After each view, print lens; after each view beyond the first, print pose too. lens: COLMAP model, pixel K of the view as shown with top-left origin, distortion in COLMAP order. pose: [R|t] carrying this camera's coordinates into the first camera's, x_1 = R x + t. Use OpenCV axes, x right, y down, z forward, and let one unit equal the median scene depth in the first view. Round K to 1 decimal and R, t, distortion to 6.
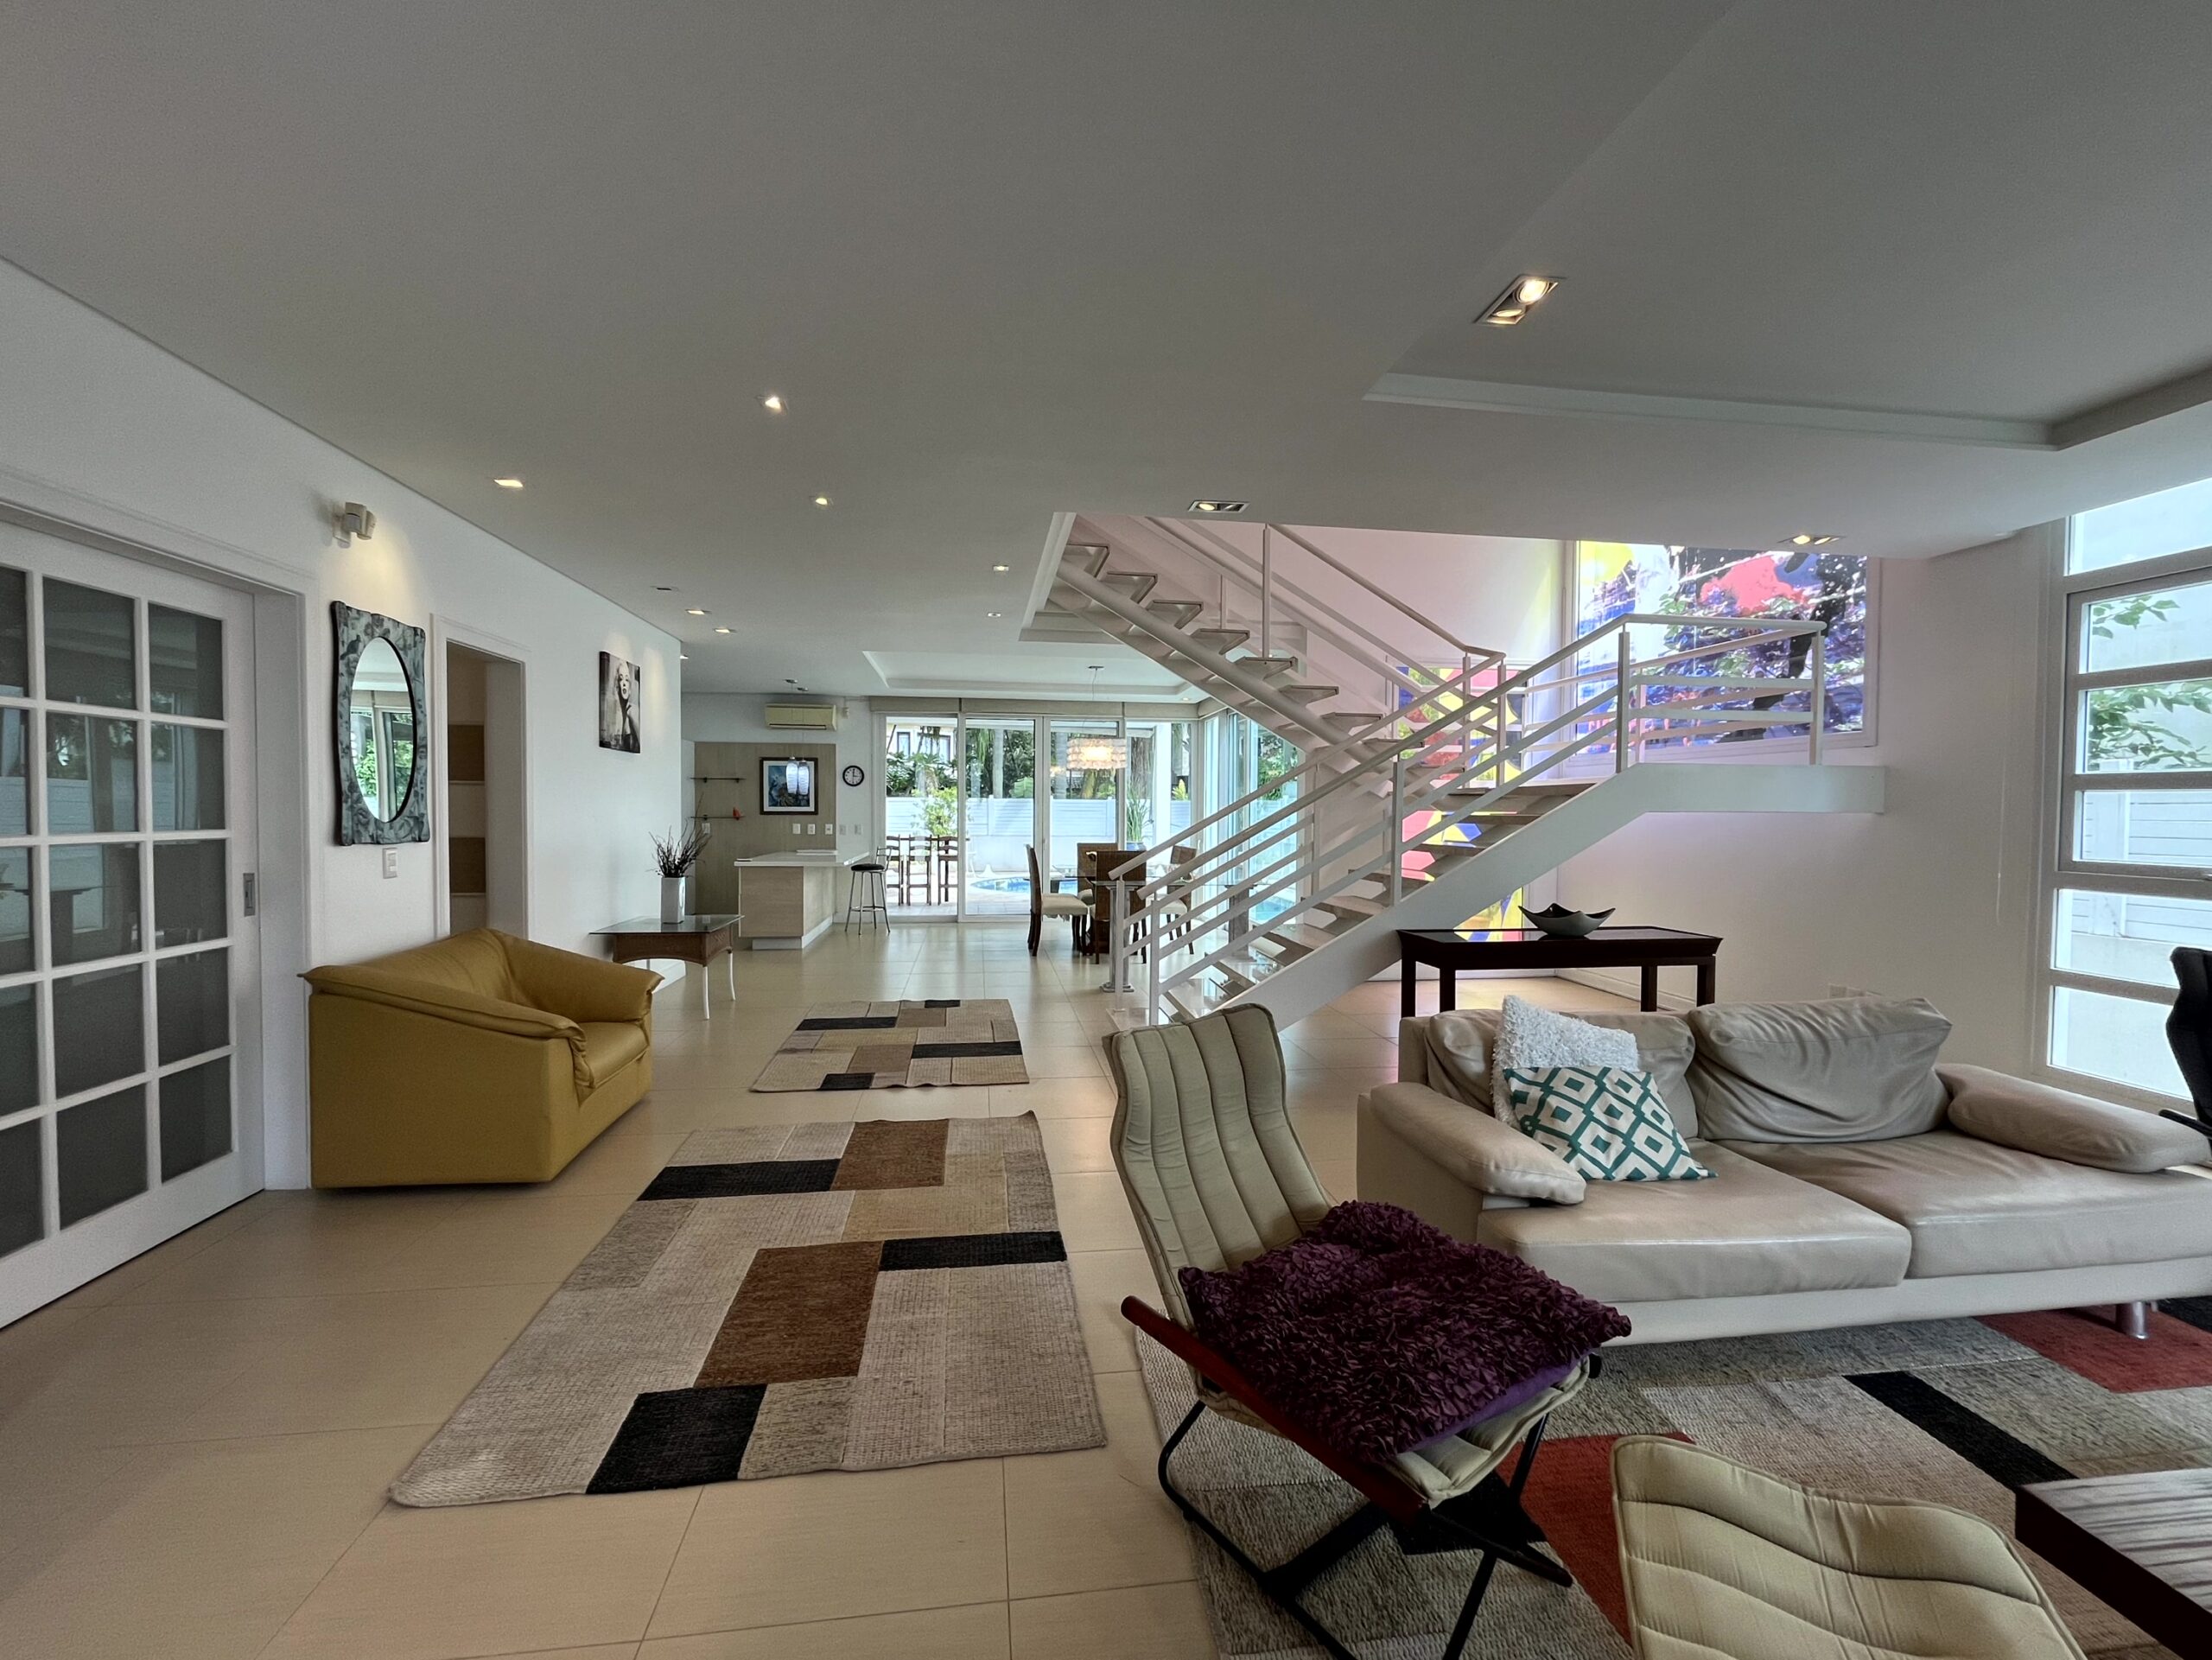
lens RADIAL K [[893.6, 0, 1102.0], [0, 893.6, 831.6], [0, 0, 1]] dist [-0.000263, -0.000167]
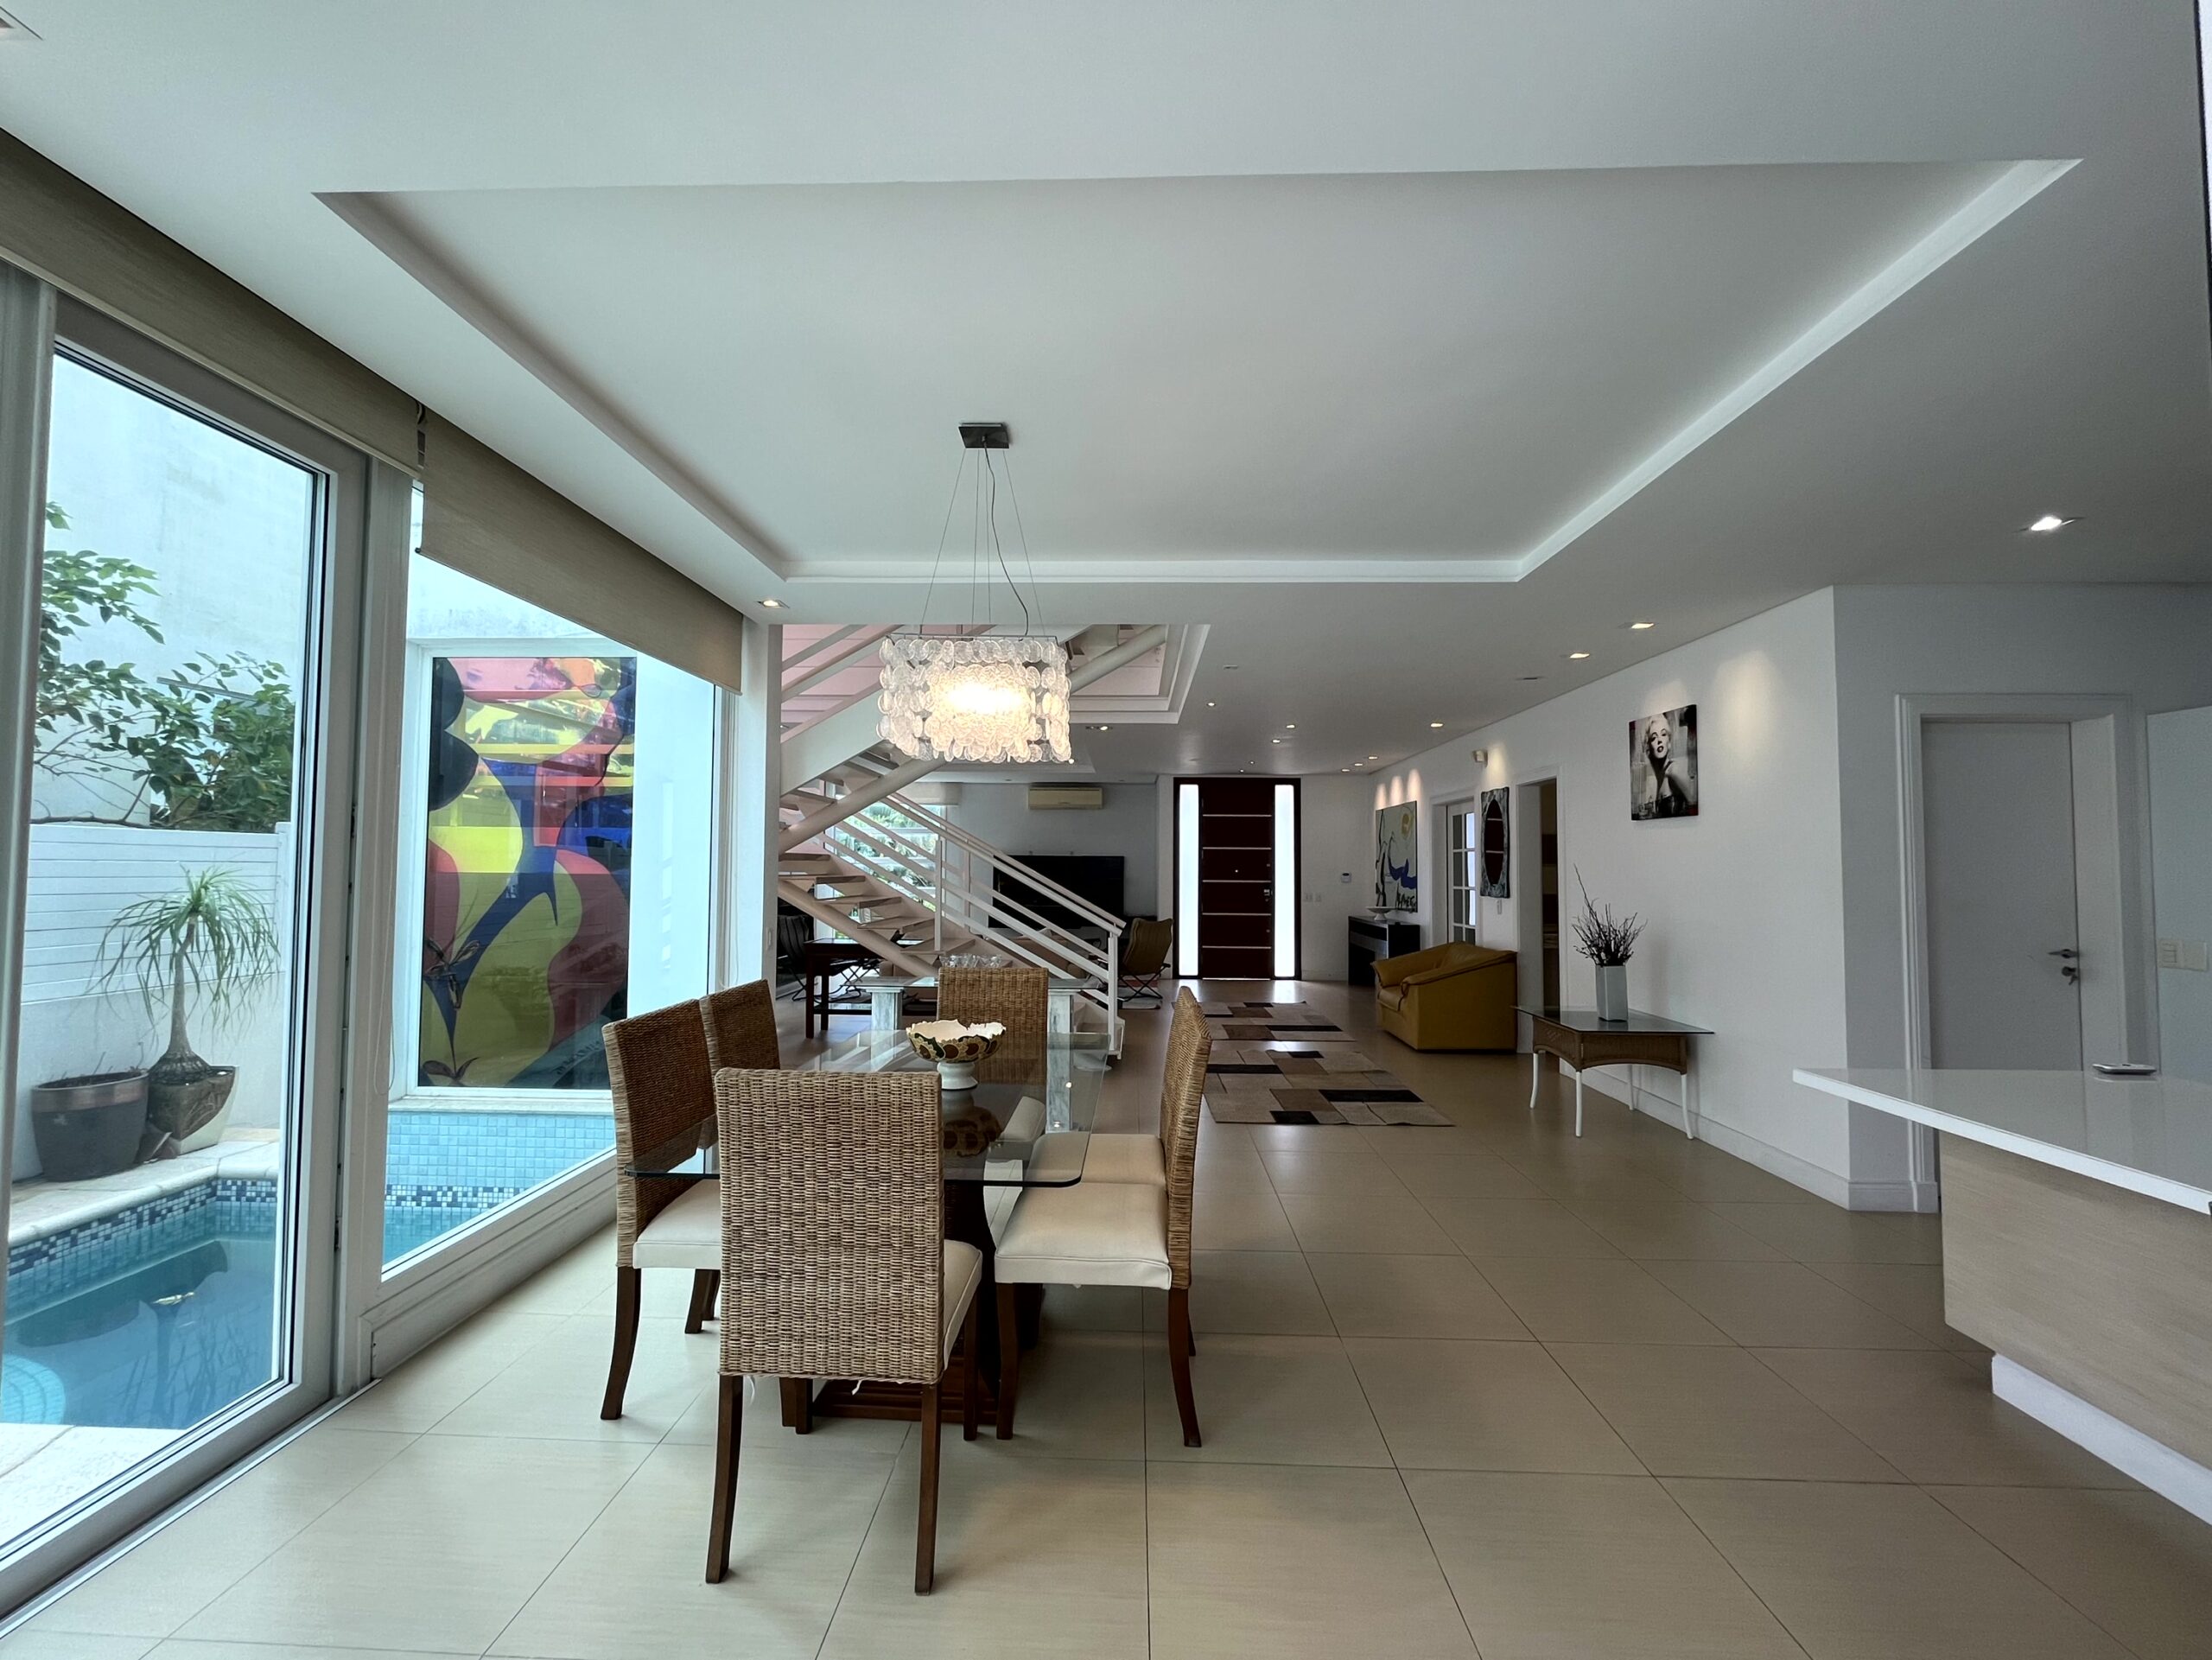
lens RADIAL K [[894.4, 0, 1099.2], [0, 894.4, 834.4], [0, 0, 1]] dist [-0.002557, 0.000270]
pose [[-0.984299, -0.008389, 0.176307, -0.161419], [-0.010851, 0.999857, -0.013003, -0.060114], [-0.176173, -0.014712, -0.984249, 2.025759]]
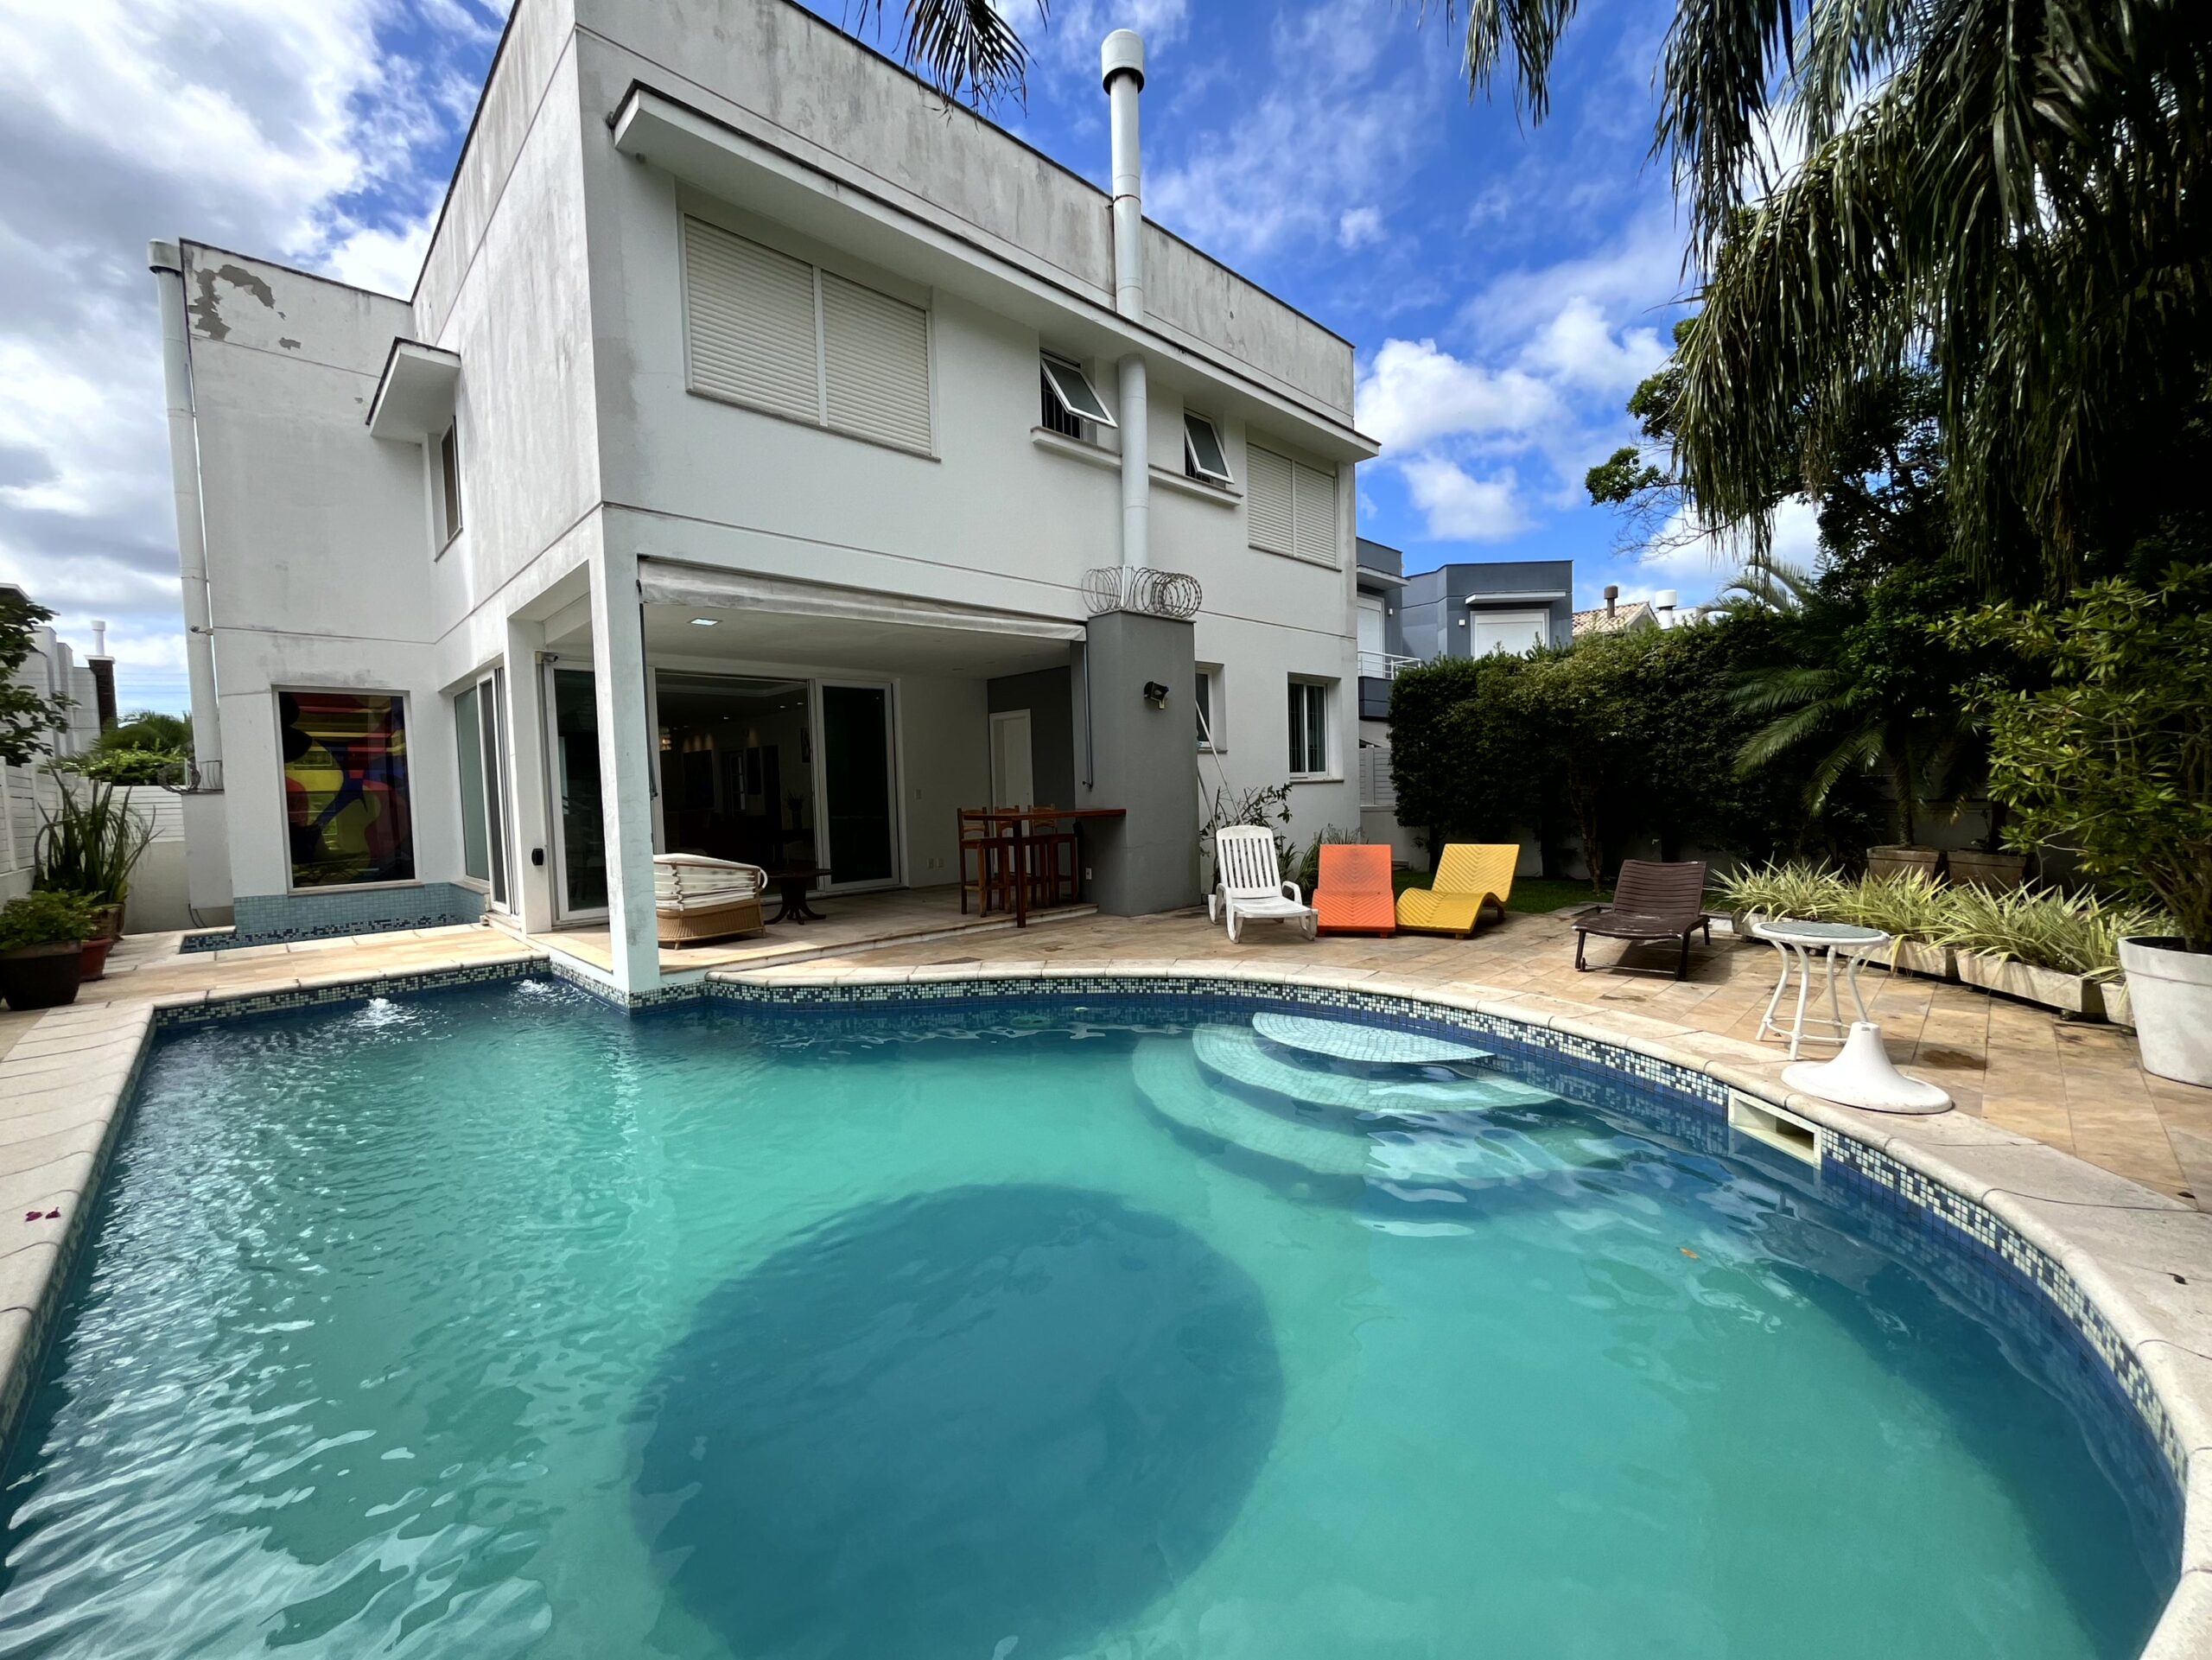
lens RADIAL K [[893.6, 0, 1102.0], [0, 893.6, 831.6], [0, 0, 1]] dist [-0.000263, -0.000167]
pose [[-0.812473, 0.045701, -0.581204, 0.297525], [0.006223, 0.997546, 0.069740, -0.062439], [0.582965, 0.053045, -0.810764, 3.746983]]
